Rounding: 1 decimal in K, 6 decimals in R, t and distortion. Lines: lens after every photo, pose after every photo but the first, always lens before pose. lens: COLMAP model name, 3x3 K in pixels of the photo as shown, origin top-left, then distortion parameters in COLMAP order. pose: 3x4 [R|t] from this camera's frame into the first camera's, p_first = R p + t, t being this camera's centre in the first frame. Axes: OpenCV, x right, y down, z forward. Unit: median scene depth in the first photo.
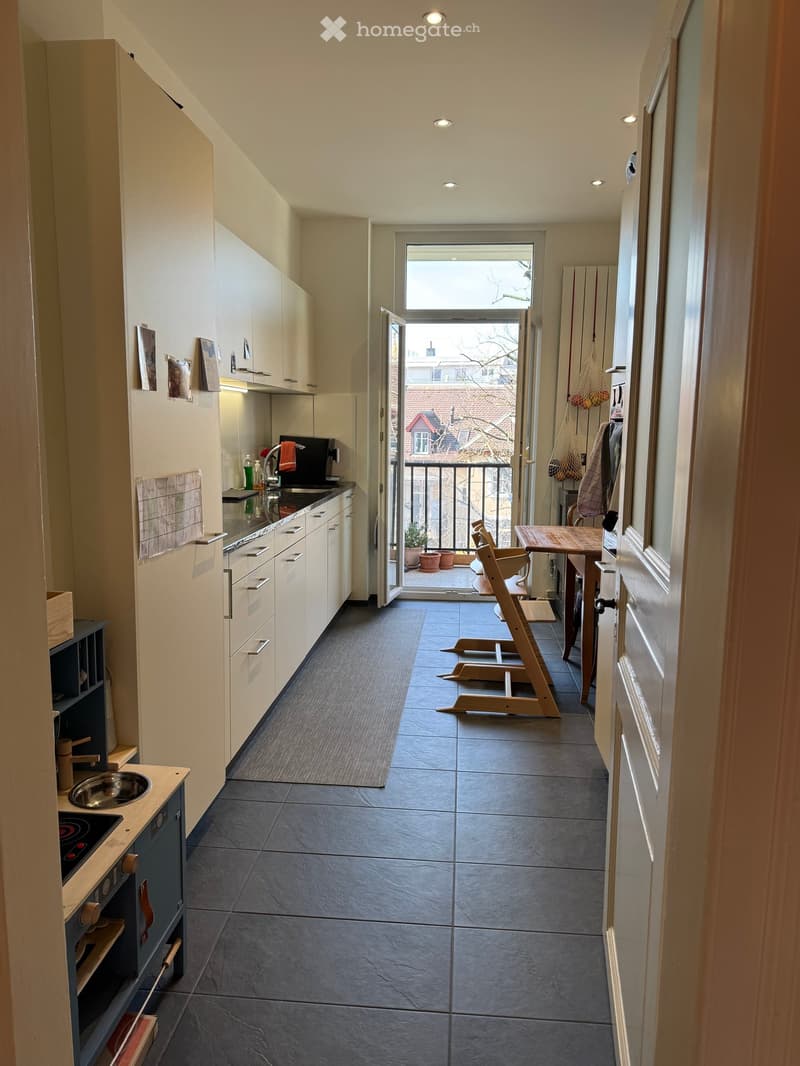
lens RADIAL K [[751.5, 0, 398.3], [0, 751.5, 534.8], [0, 0, 1]] dist [0.076863, -0.101350]
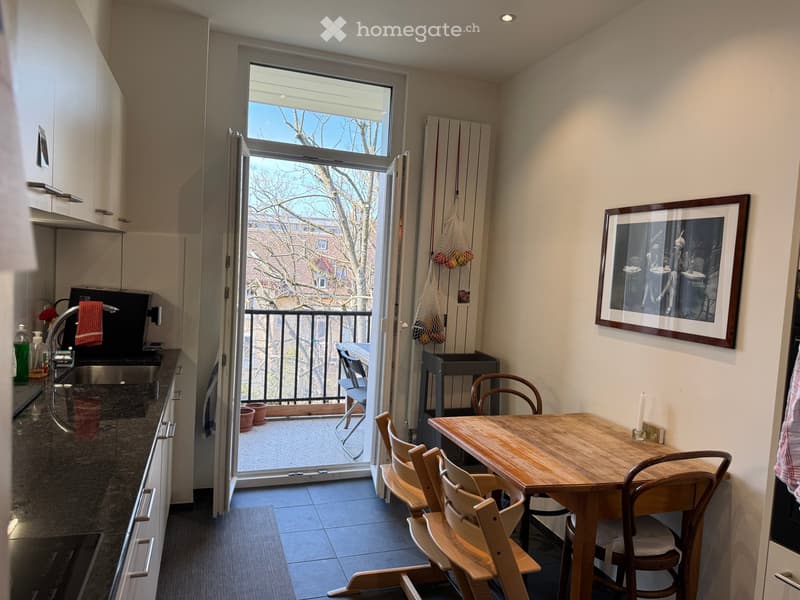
lens RADIAL K [[564.0, 0, 393.9], [0, 564.0, 299.6], [0, 0, 1]] dist [0.076863, -0.101350]
pose [[0.914095, 0.016184, 0.405176, -0.098610], [0.013056, 0.997511, -0.069298, -0.080182], [-0.405289, 0.068635, 0.911609, 0.396662]]
